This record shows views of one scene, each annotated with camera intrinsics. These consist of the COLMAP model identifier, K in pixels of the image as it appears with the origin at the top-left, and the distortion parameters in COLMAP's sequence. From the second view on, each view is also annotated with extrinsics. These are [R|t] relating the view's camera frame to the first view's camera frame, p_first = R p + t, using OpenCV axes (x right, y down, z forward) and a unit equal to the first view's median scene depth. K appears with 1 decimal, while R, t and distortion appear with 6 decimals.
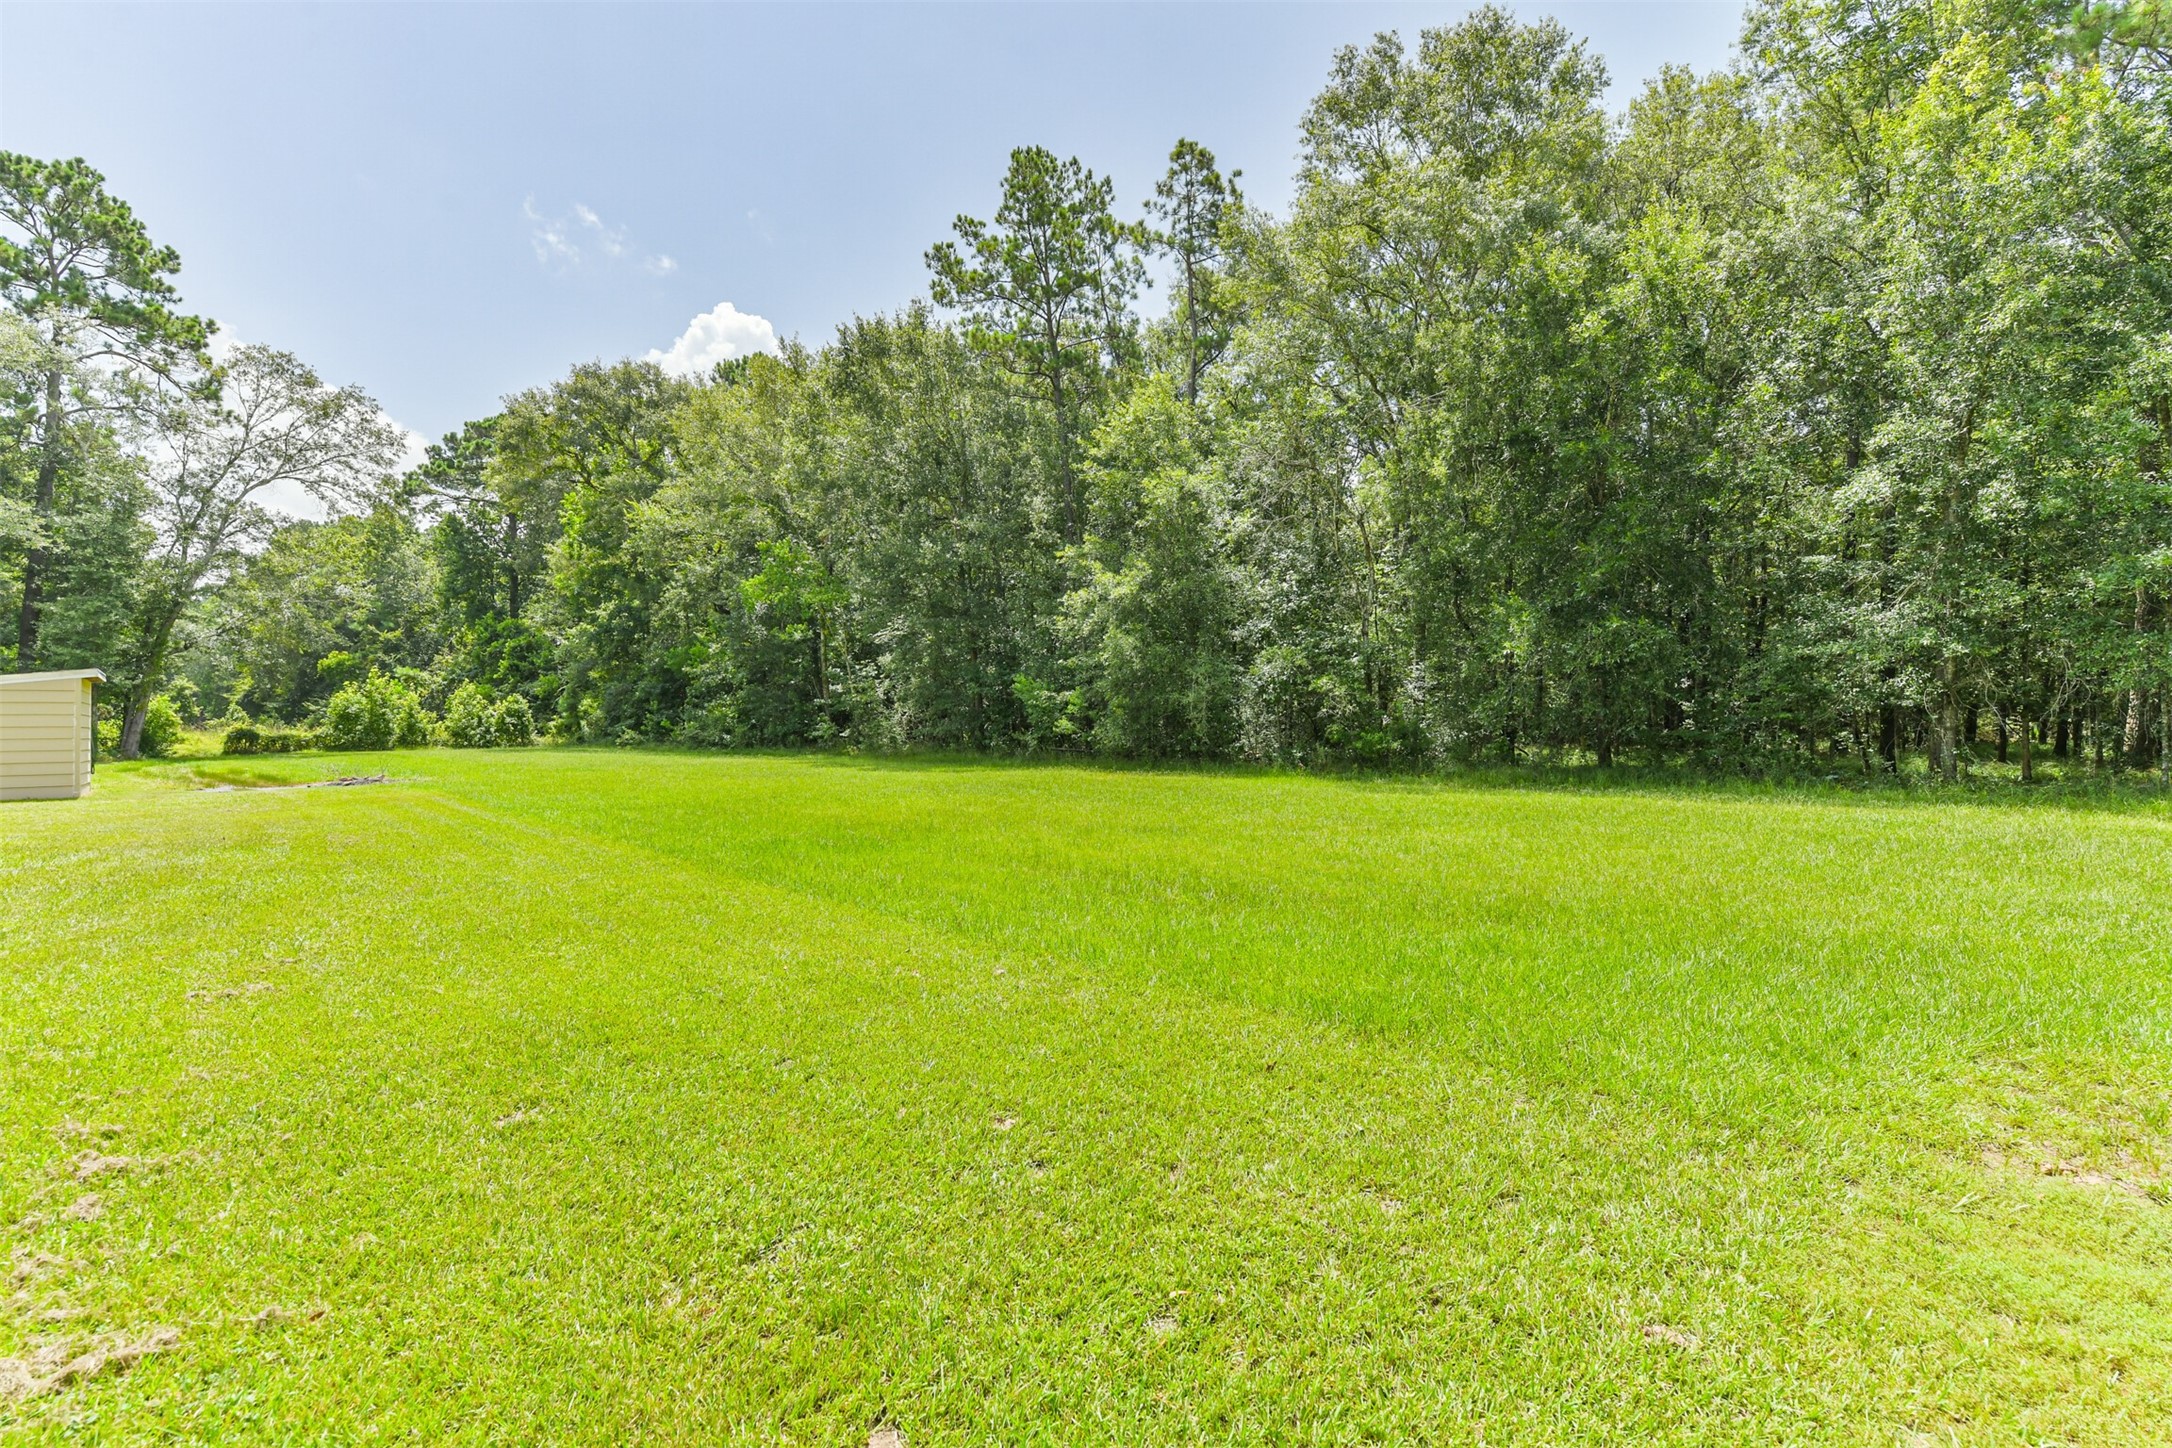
lens RADIAL K [[939.4, 0, 1078.3], [0, 939.4, 716.6], [0, 0, 1]] dist [-0.001270, -0.003579]
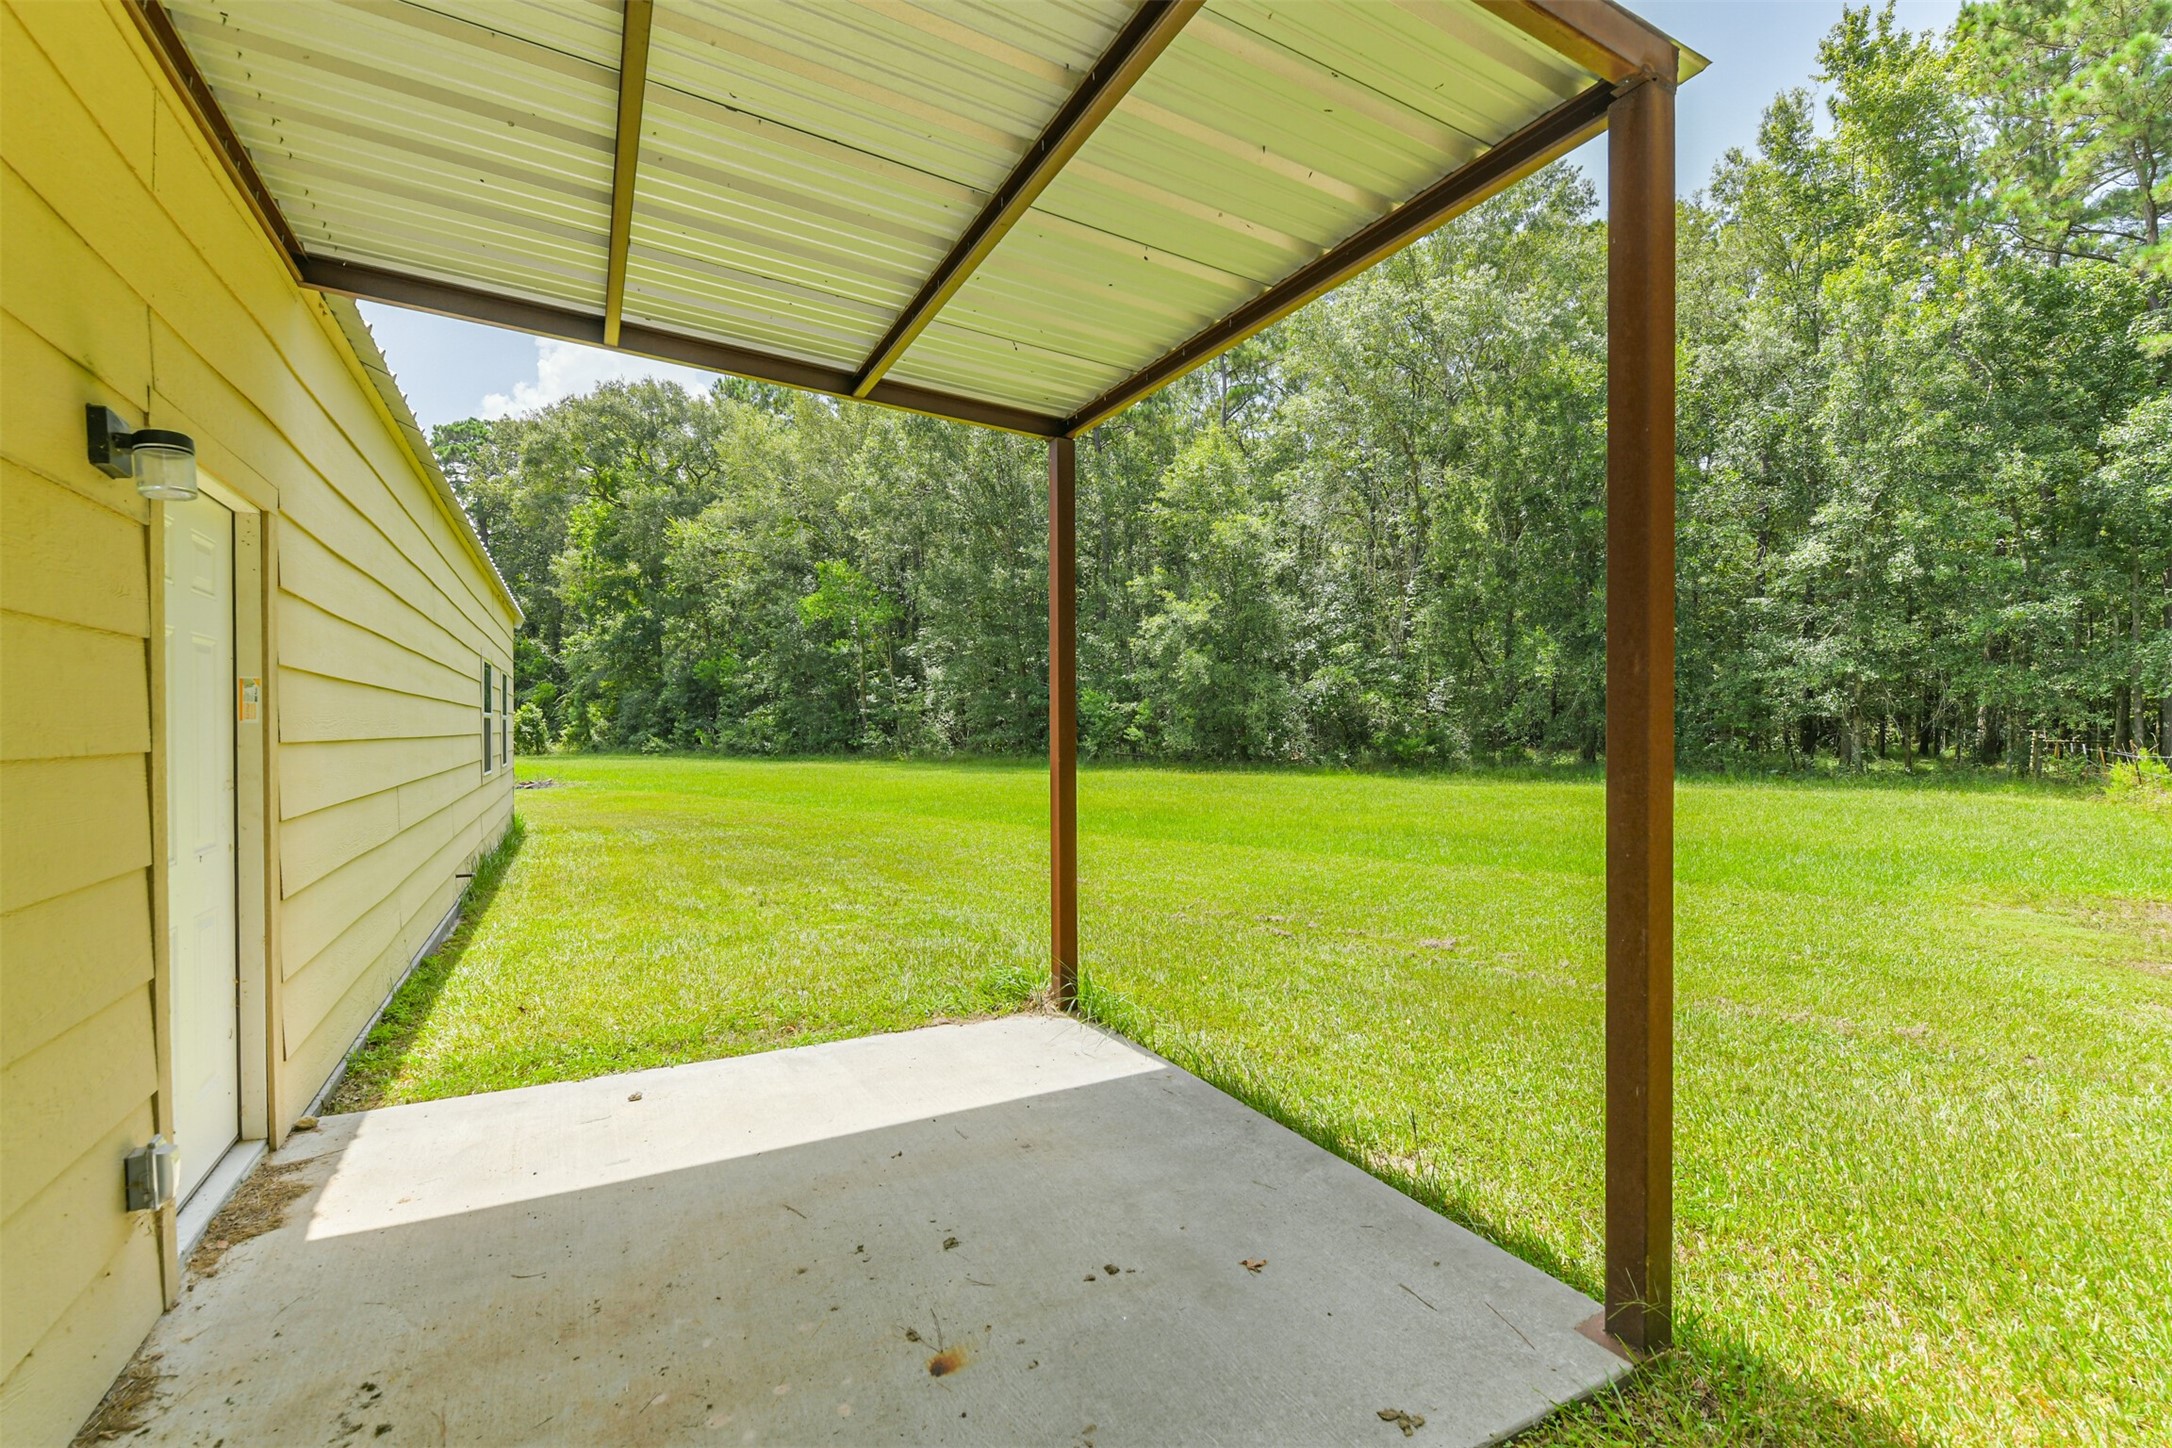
lens RADIAL K [[939.4, 0, 1082.5], [0, 939.4, 736.4], [0, 0, 1]] dist [-0.001270, -0.003579]
pose [[0.995115, -0.002281, 0.098701, -0.205494], [0.000938, 0.999906, 0.013645, -0.002031], [-0.098723, -0.013486, 0.995024, -0.146865]]
